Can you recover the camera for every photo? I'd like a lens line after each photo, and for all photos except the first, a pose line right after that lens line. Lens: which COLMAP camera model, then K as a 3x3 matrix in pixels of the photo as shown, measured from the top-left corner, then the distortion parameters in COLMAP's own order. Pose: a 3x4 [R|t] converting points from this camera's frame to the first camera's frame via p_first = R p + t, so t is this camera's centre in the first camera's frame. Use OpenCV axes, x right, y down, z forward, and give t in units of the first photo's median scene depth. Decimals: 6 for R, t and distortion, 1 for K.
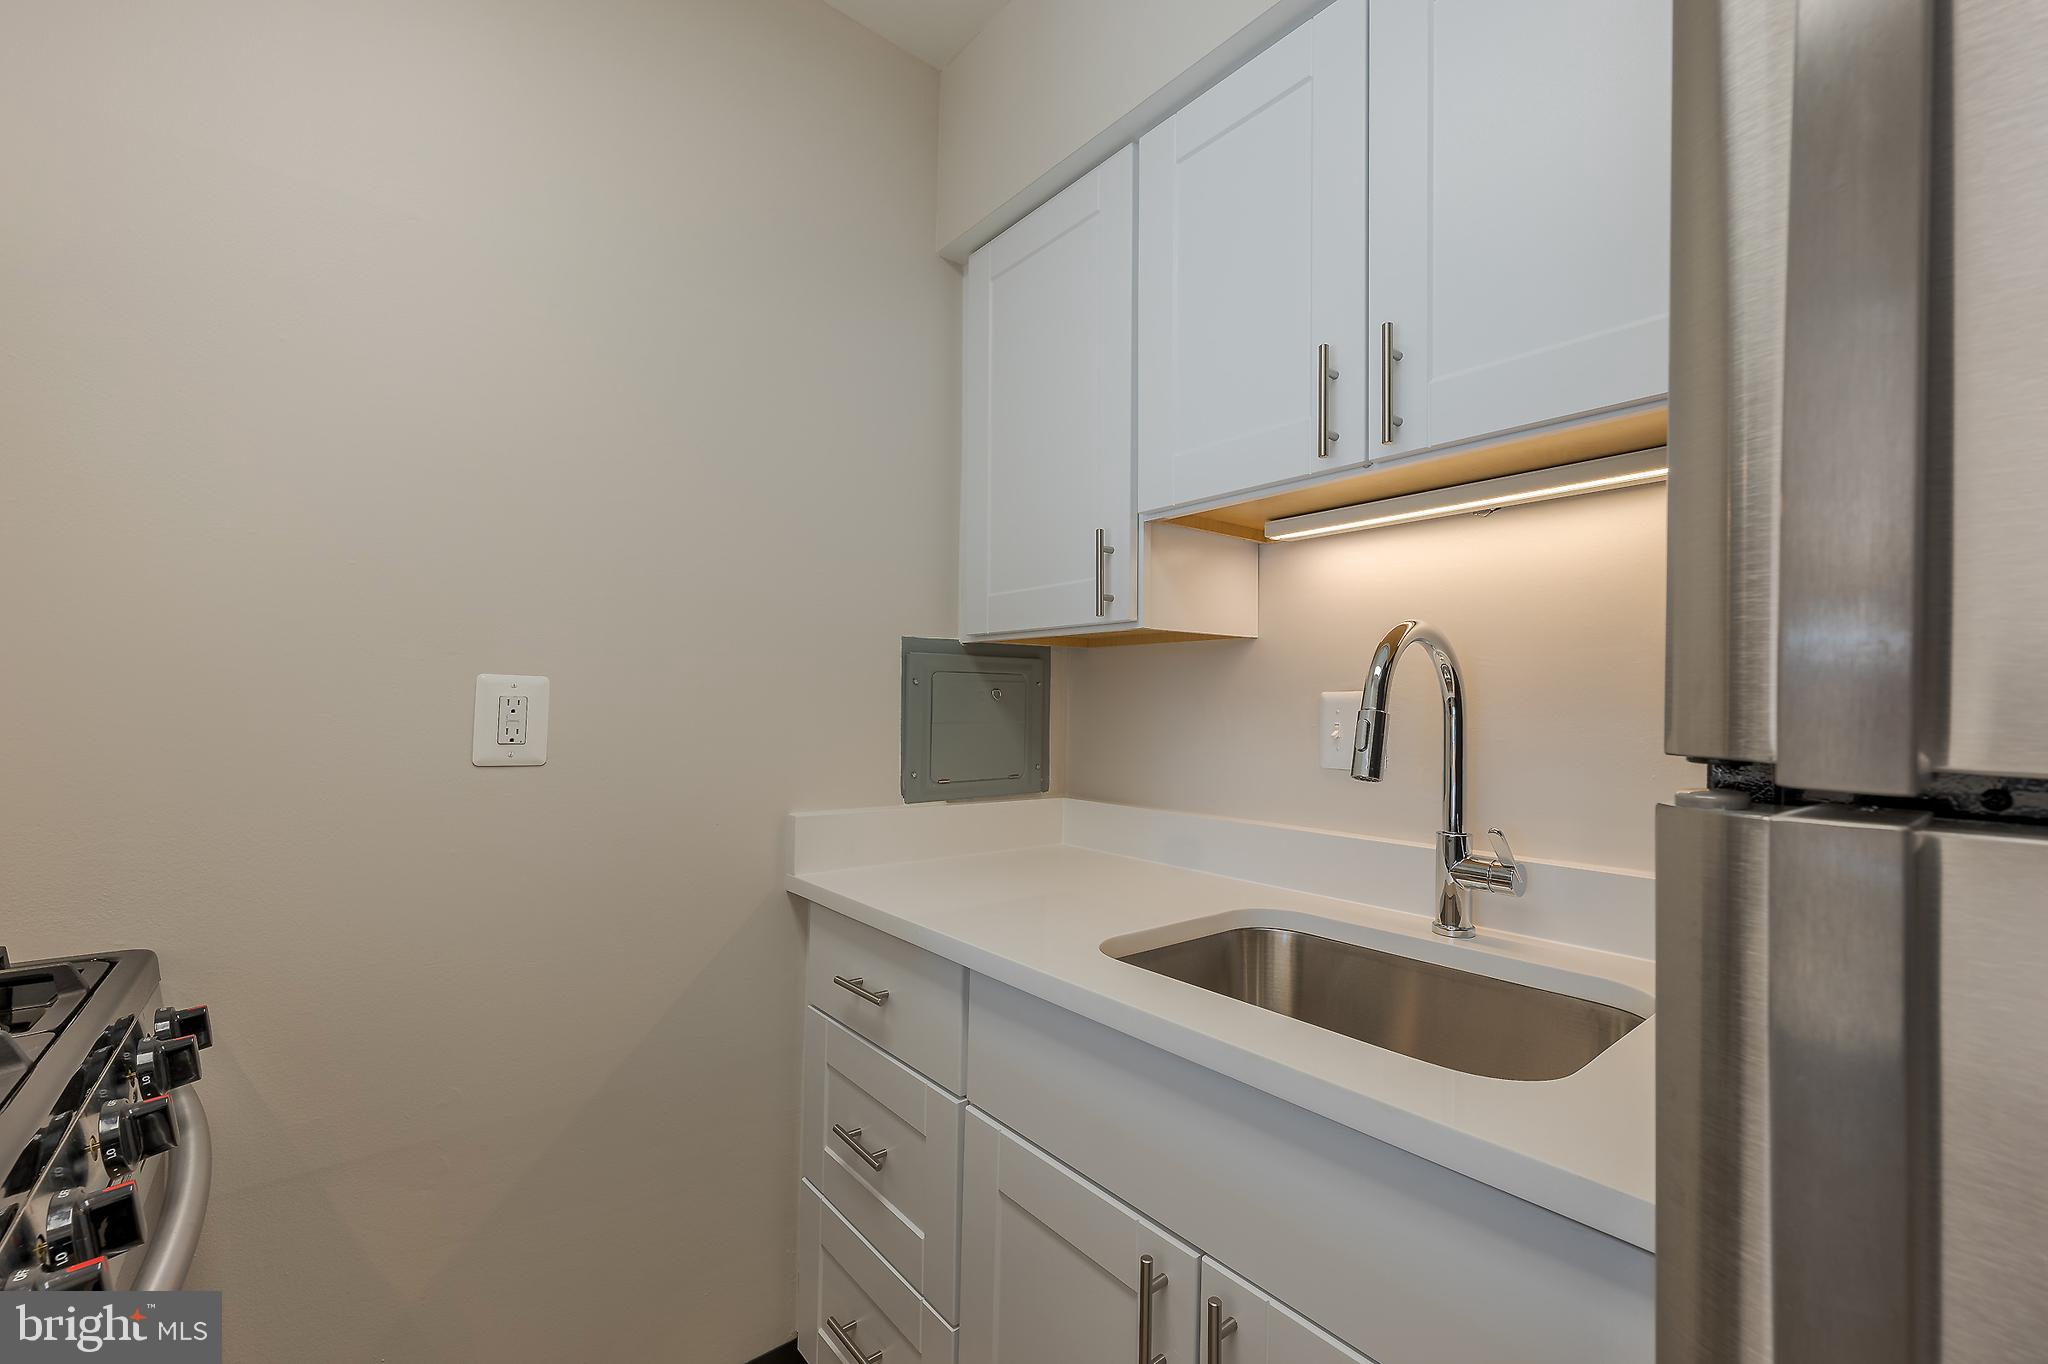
lens RADIAL K [[909.4, 0, 1027.8], [0, 909.4, 680.1], [0, 0, 1]] dist [-0.003553, 0.002576]
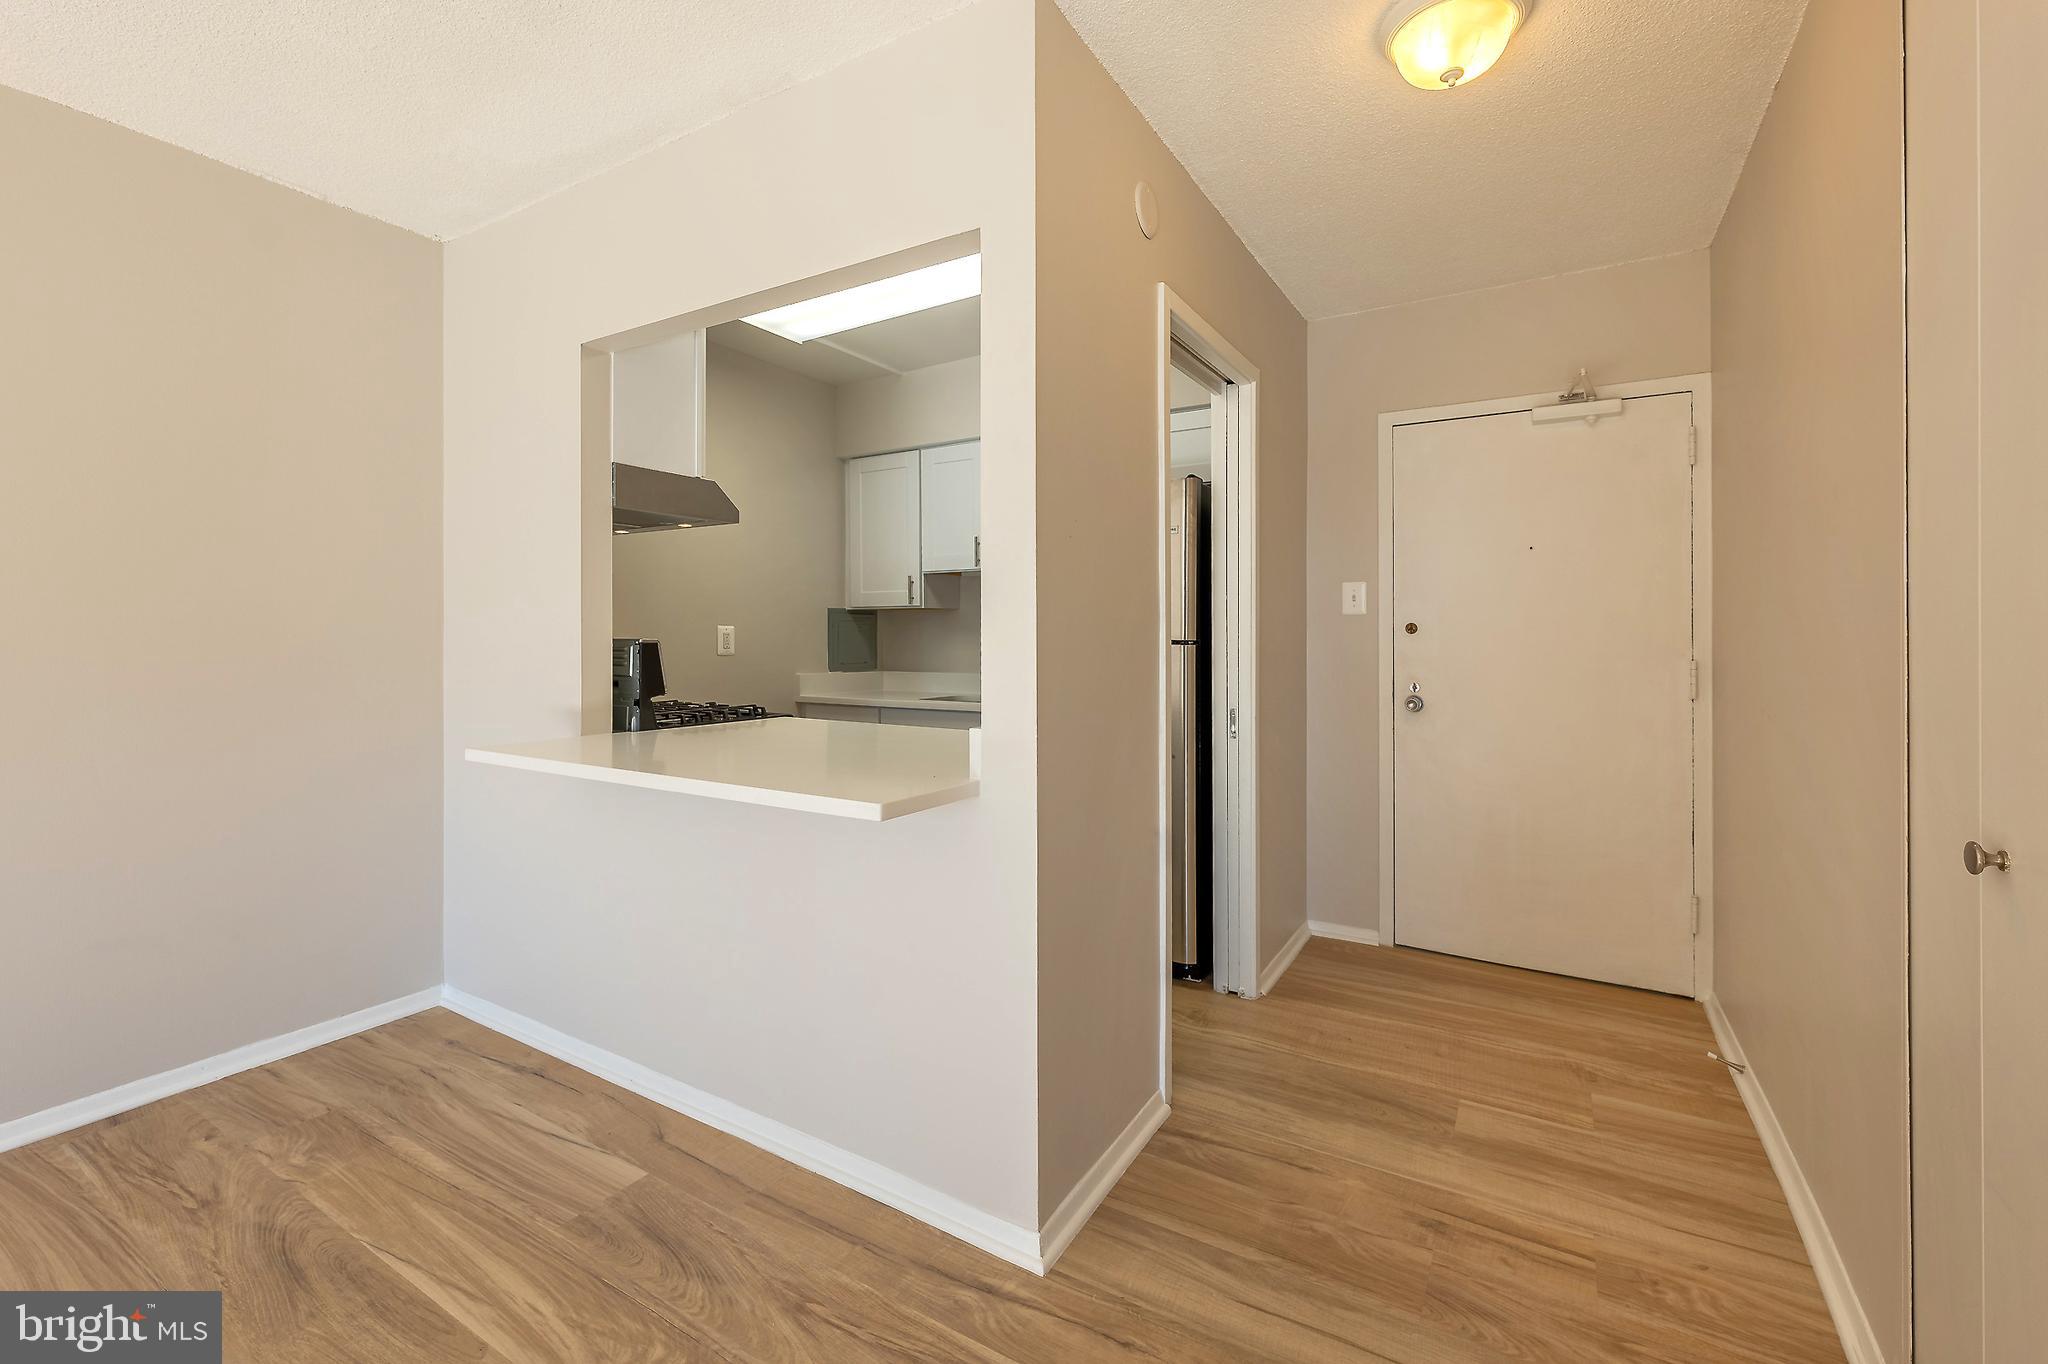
lens RADIAL K [[909.4, 0, 976.8], [0, 909.4, 629.1], [0, 0, 1]] dist [-0.003553, 0.002576]
pose [[0.966551, -0.013554, 0.256118, -0.489702], [0.007841, 0.999697, 0.023315, -0.055420], [-0.256356, -0.020527, 0.966364, -2.034262]]
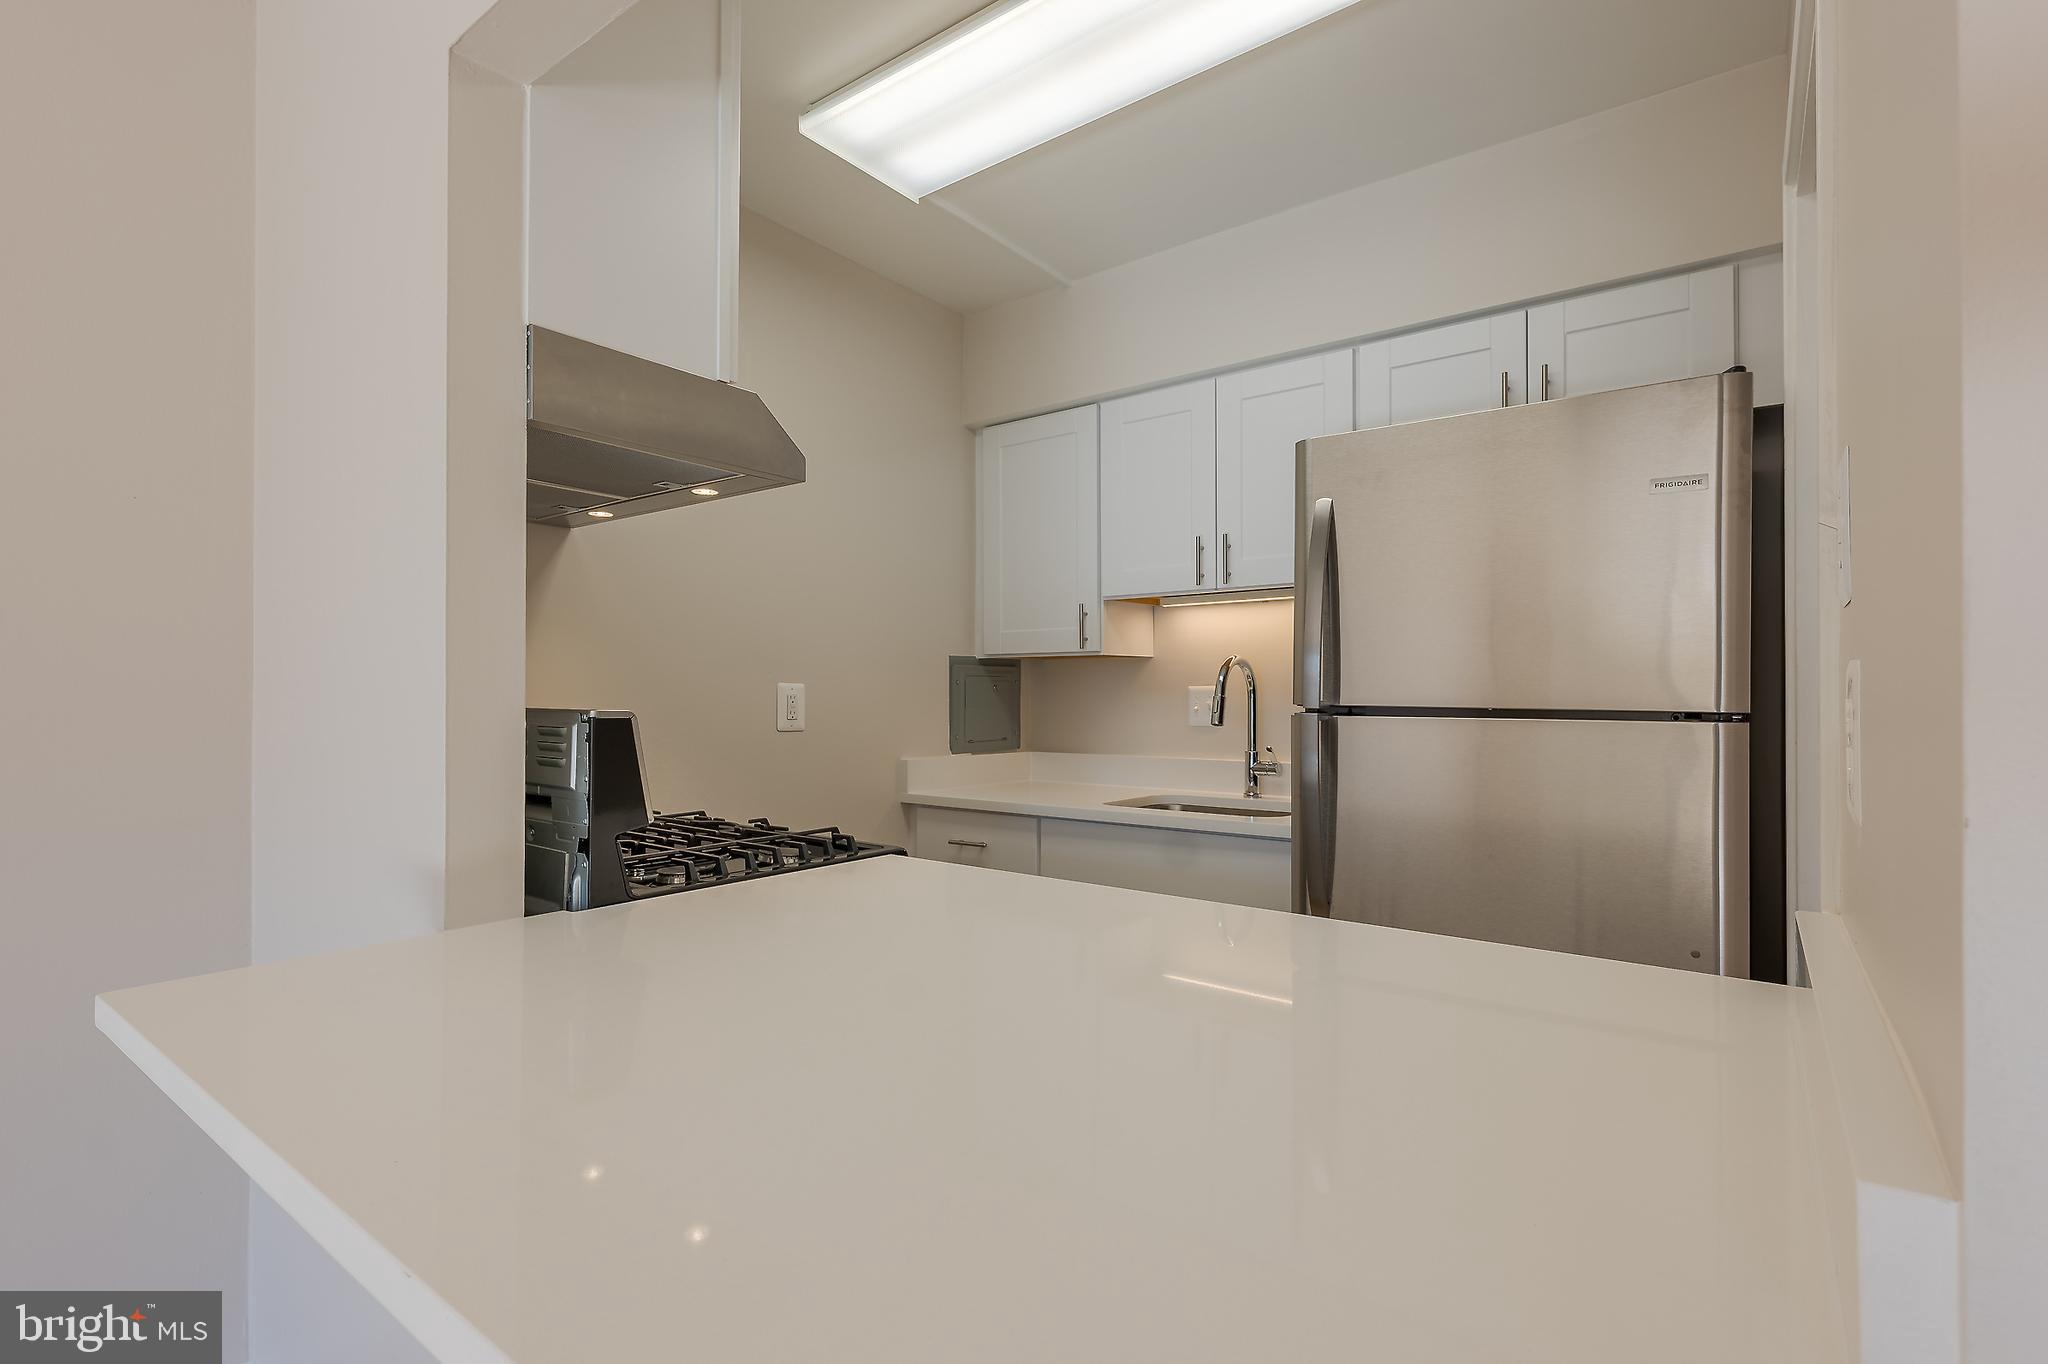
lens RADIAL K [[974.0, 0, 1024.7], [0, 974.0, 684.1], [0, 0, 1]] dist [-0.004316, -0.000035]
pose [[0.979118, -0.011608, 0.202960, -0.460443], [0.007956, 0.999792, 0.018802, -0.034741], [-0.203136, -0.016795, 0.979007, -1.004253]]
